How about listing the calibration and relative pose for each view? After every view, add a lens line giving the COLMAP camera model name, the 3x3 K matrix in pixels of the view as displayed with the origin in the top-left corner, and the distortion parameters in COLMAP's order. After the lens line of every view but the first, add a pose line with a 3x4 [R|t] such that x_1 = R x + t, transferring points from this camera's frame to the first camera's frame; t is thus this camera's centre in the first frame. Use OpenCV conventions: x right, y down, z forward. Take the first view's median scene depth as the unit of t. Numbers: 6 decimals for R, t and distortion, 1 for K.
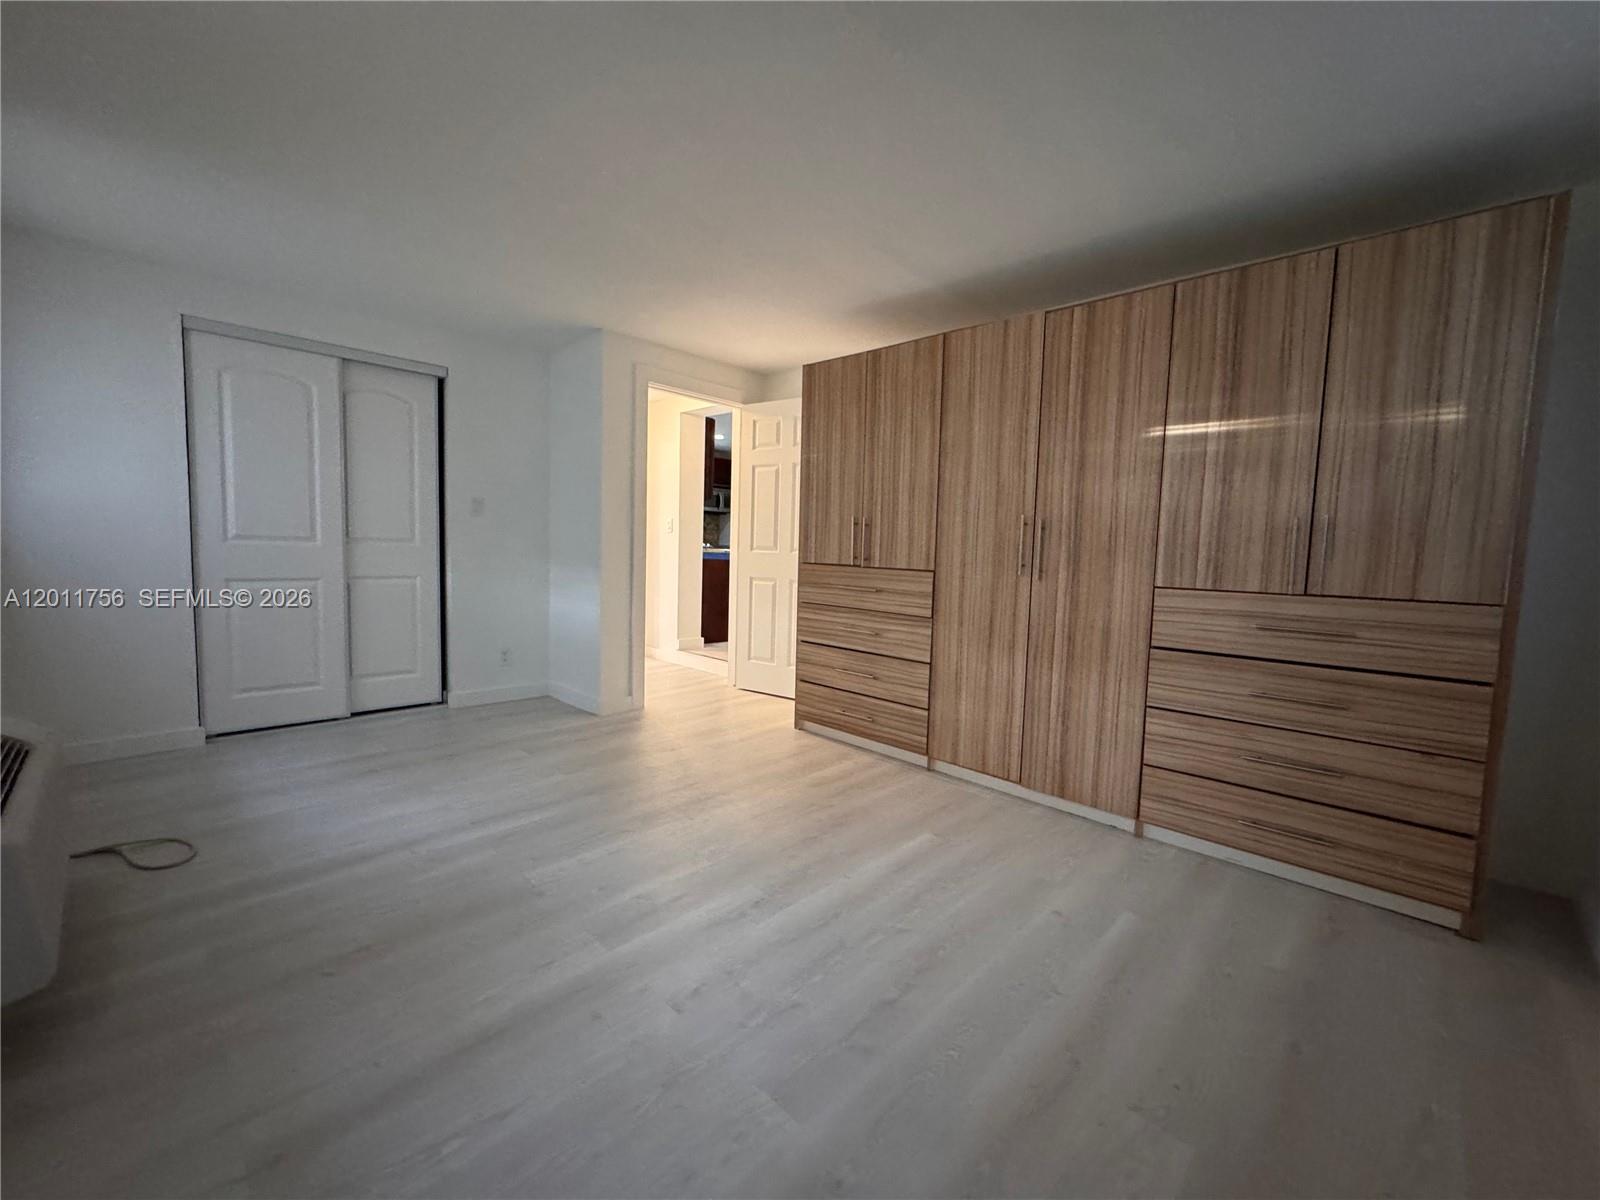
lens RADIAL K [[639.9, 0, 798.0], [0, 639.9, 599.1], [0, 0, 1]] dist [-0.004367, 0.000367]
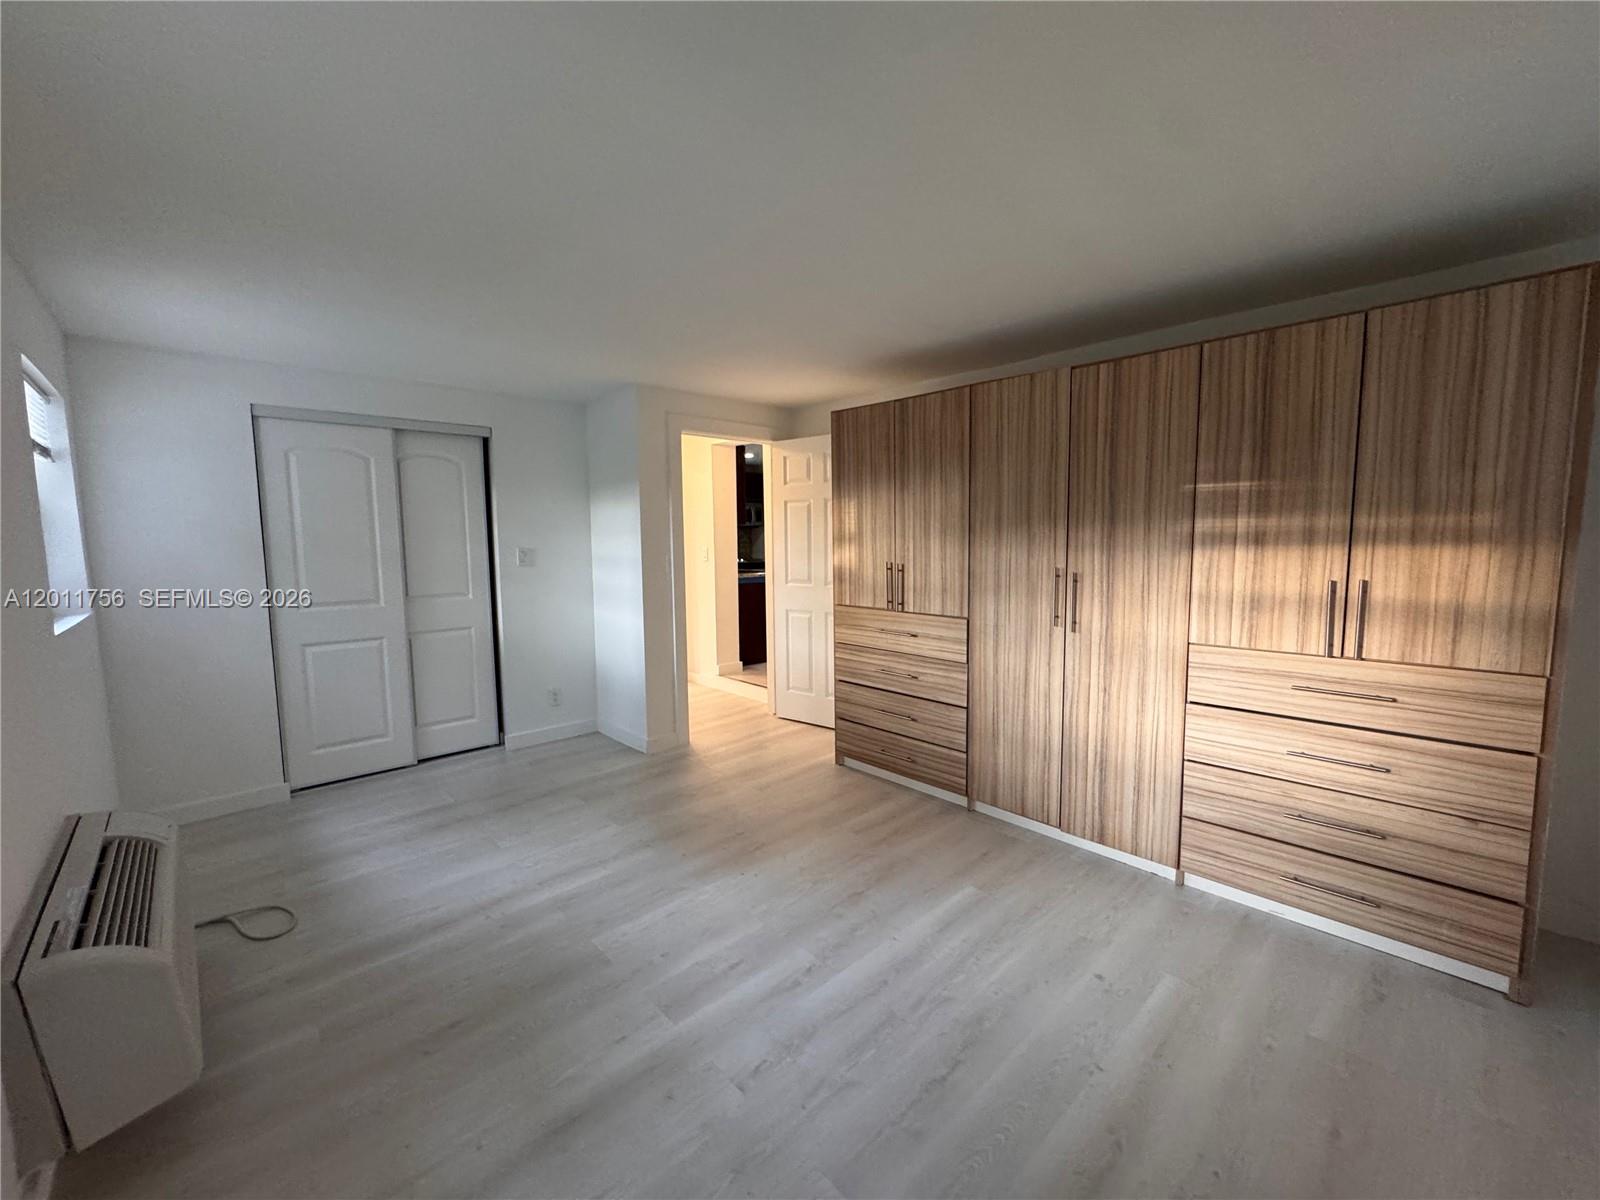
lens RADIAL K [[639.9, 0, 798.0], [0, 639.9, 599.1], [0, 0, 1]] dist [-0.004367, 0.000367]
pose [[0.998024, -0.035777, -0.051661, -0.003799], [0.036569, 0.999226, 0.014463, -0.099544], [0.051104, -0.016323, 0.998560, -0.031692]]
